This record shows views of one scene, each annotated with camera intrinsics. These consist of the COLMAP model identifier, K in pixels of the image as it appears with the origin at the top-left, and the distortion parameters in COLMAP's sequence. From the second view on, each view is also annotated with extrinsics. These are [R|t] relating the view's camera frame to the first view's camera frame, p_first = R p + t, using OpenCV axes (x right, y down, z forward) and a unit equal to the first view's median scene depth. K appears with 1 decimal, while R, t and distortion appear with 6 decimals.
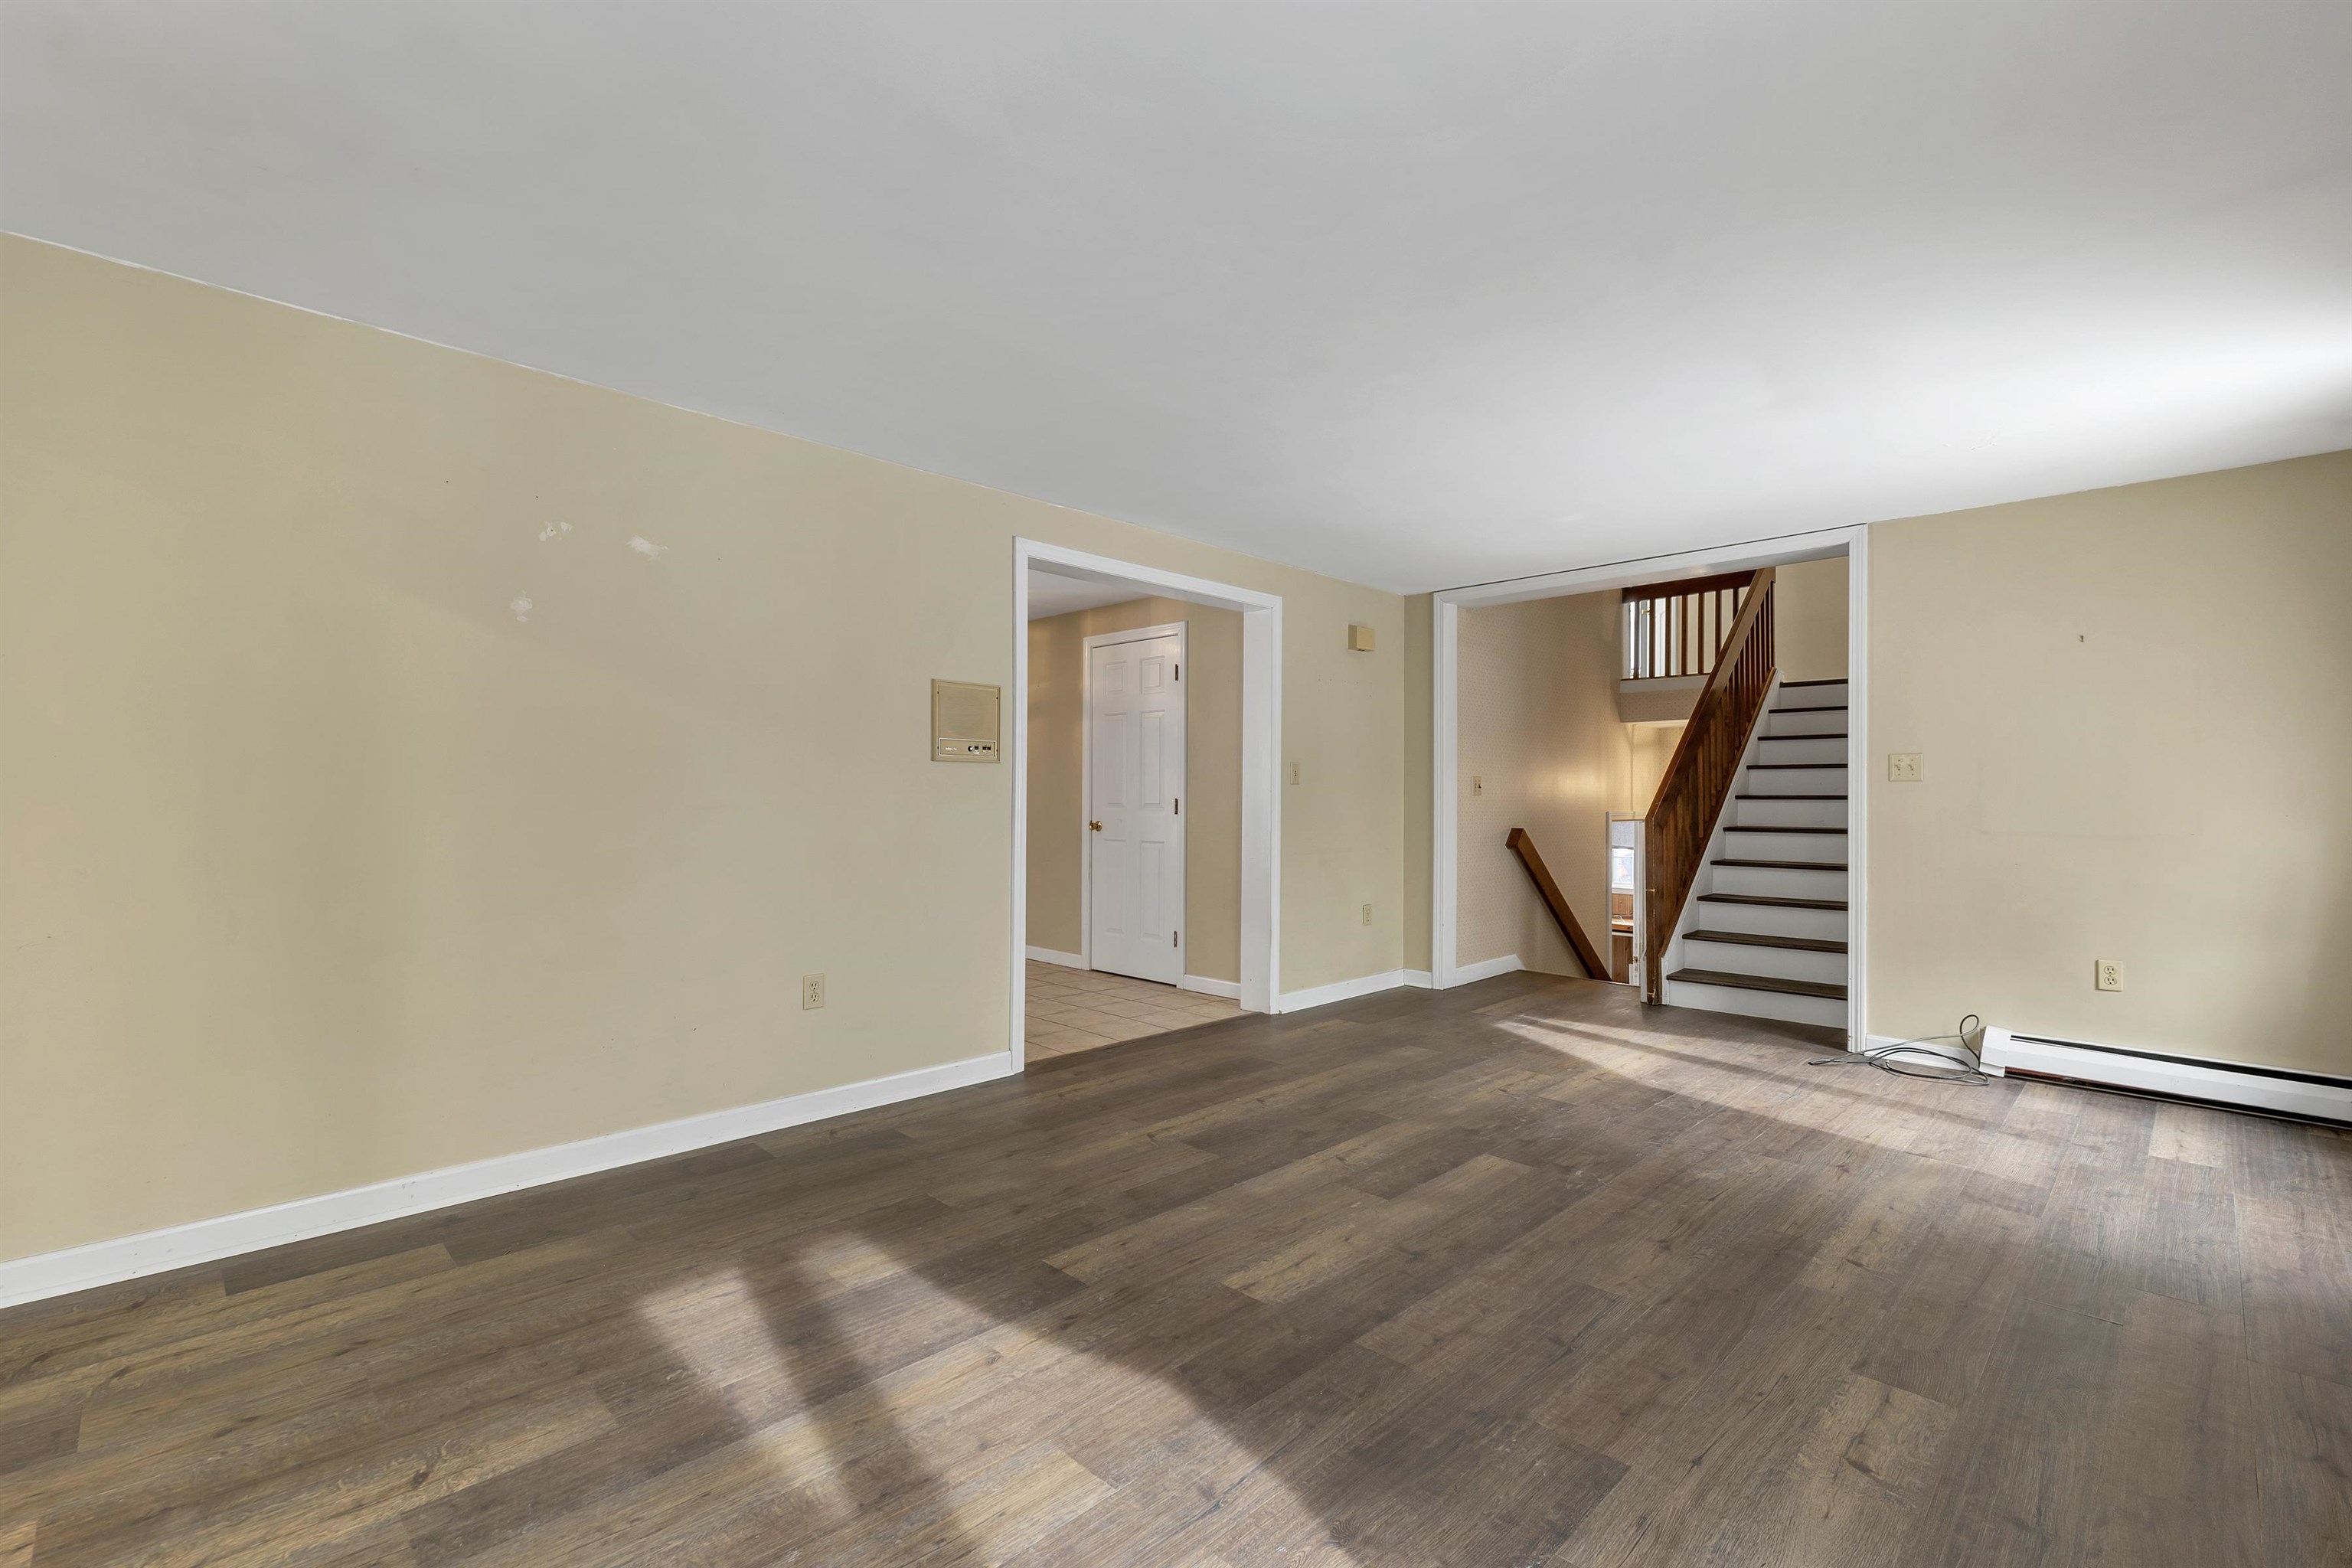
lens RADIAL K [[1015.9, 0, 1172.1], [0, 1015.9, 770.9], [0, 0, 1]] dist [-0.000182, -0.000362]
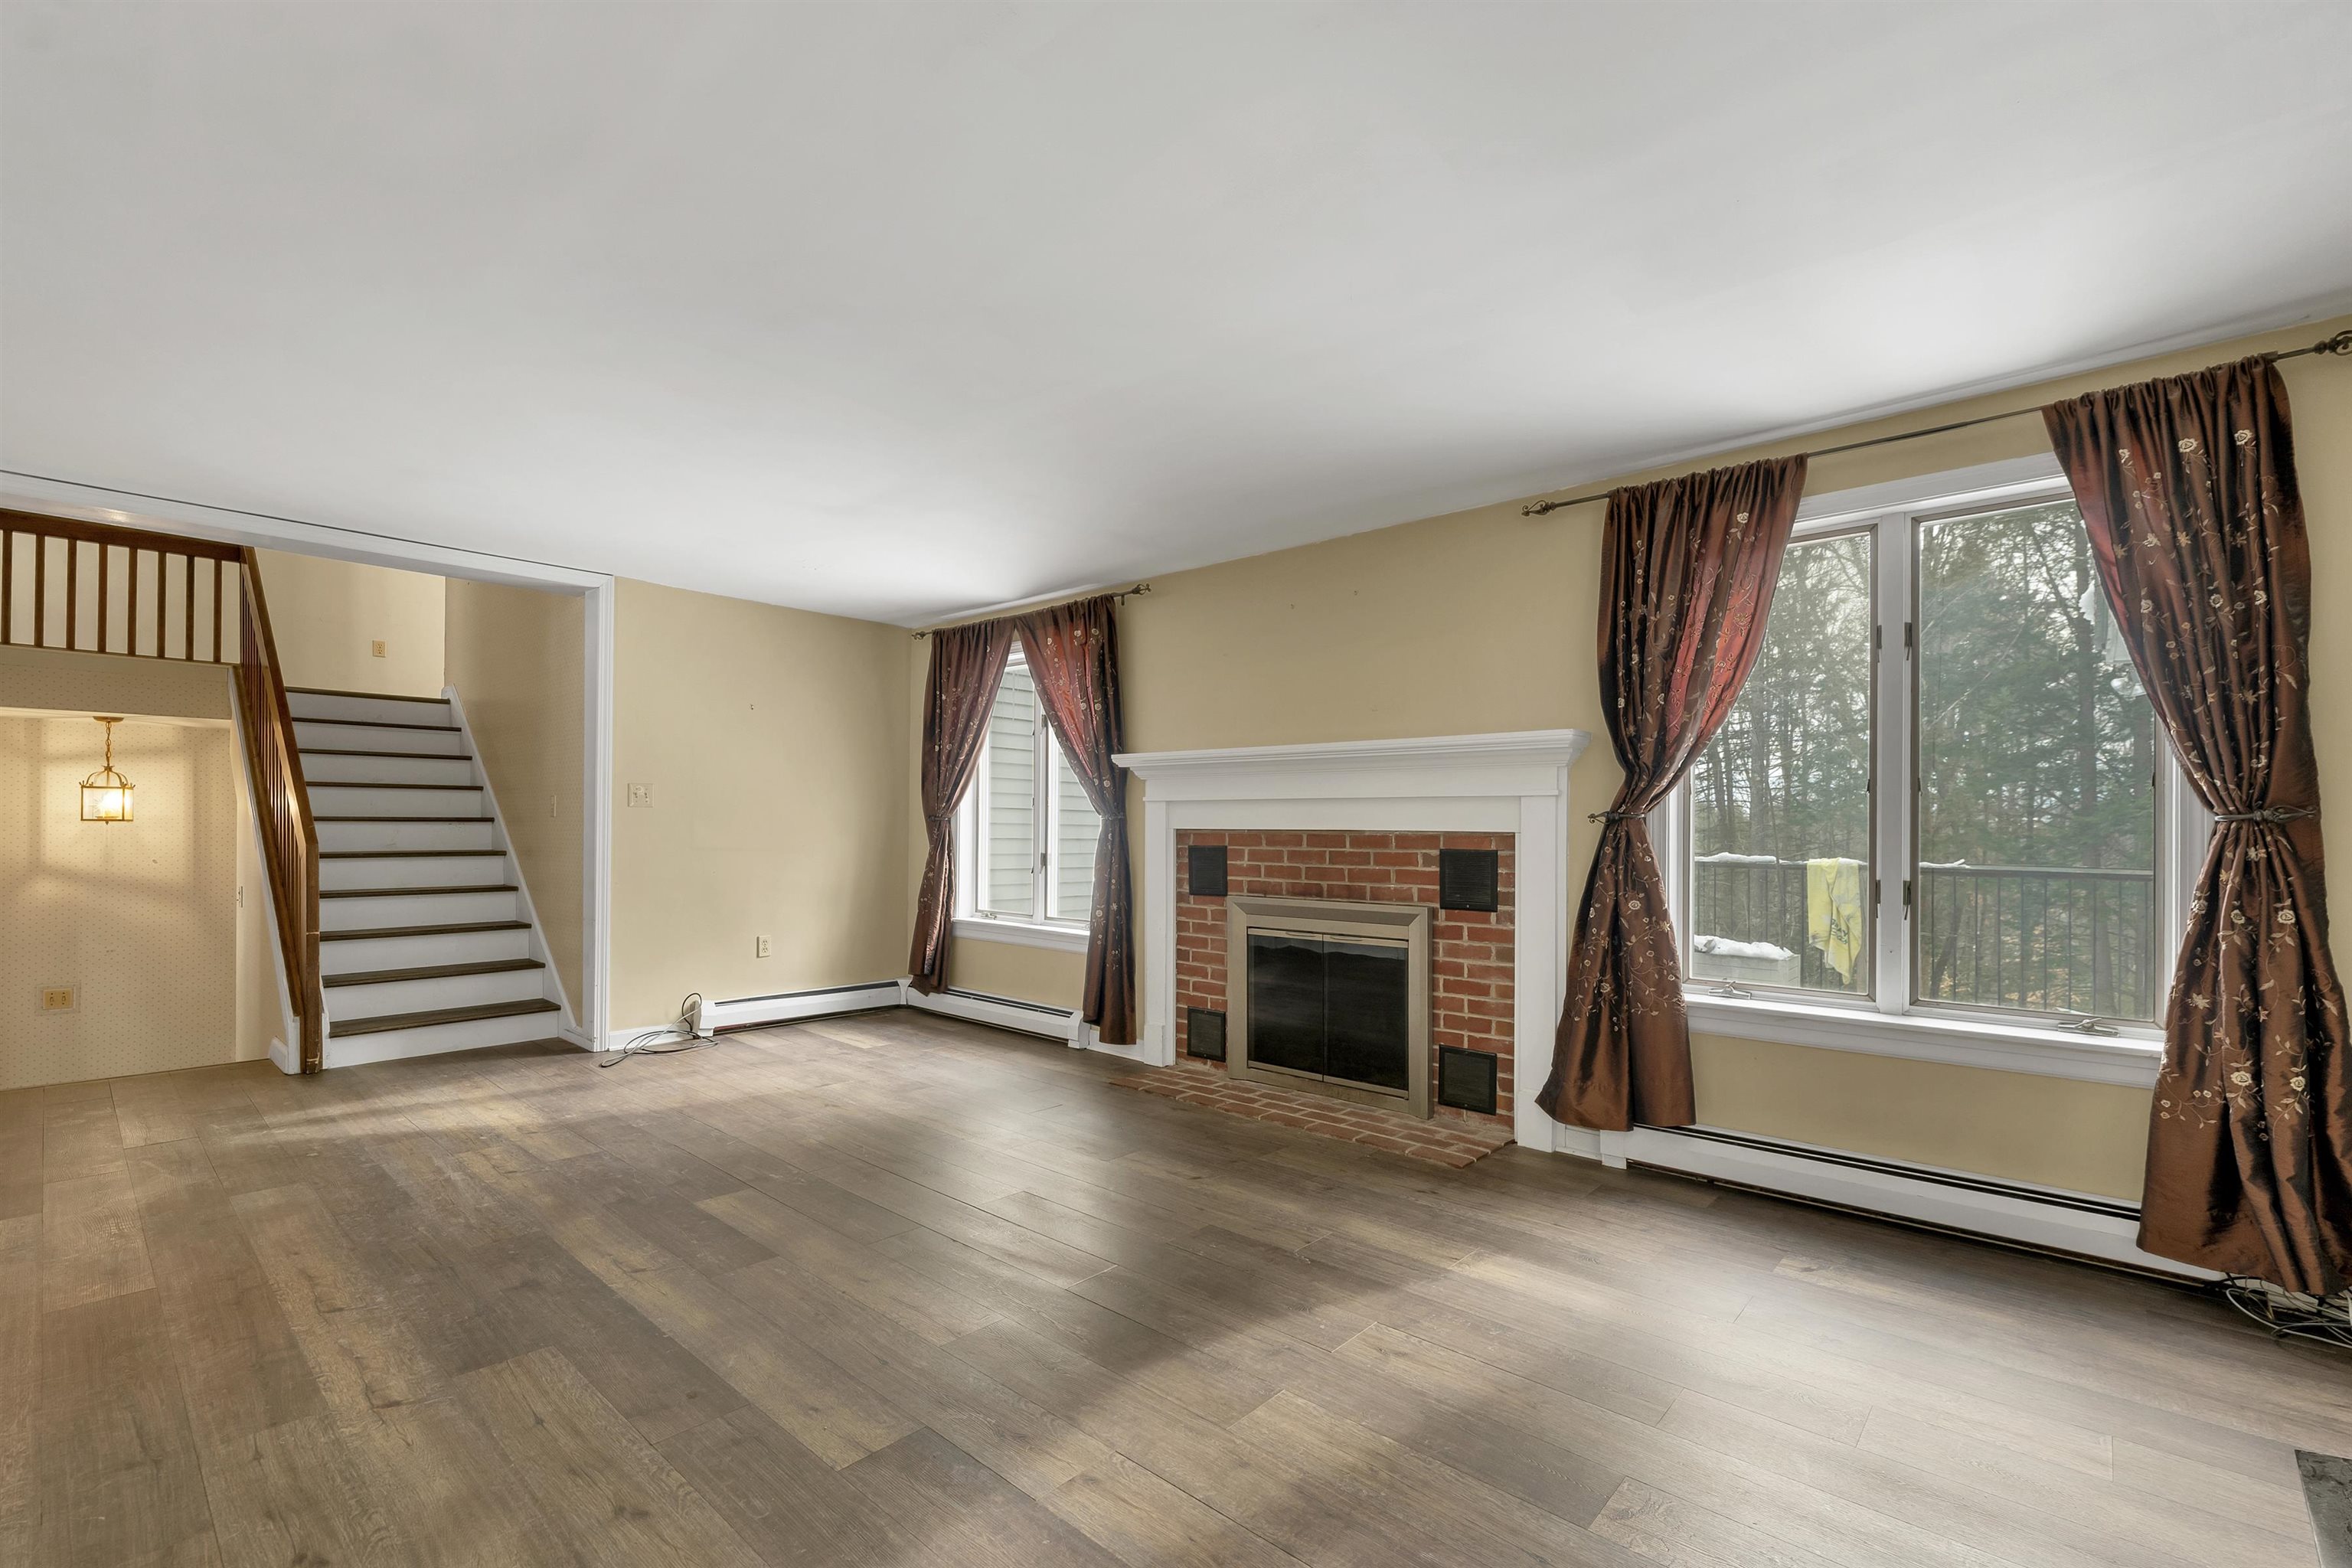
lens RADIAL K [[1015.9, 0, 1172.4], [0, 1015.9, 770.4], [0, 0, 1]] dist [-0.000182, -0.000362]
pose [[-0.046799, 0.050041, 0.997650, -0.609916], [-0.031674, 0.998168, -0.051553, 0.012423], [-0.998402, -0.034012, -0.045128, 0.564742]]
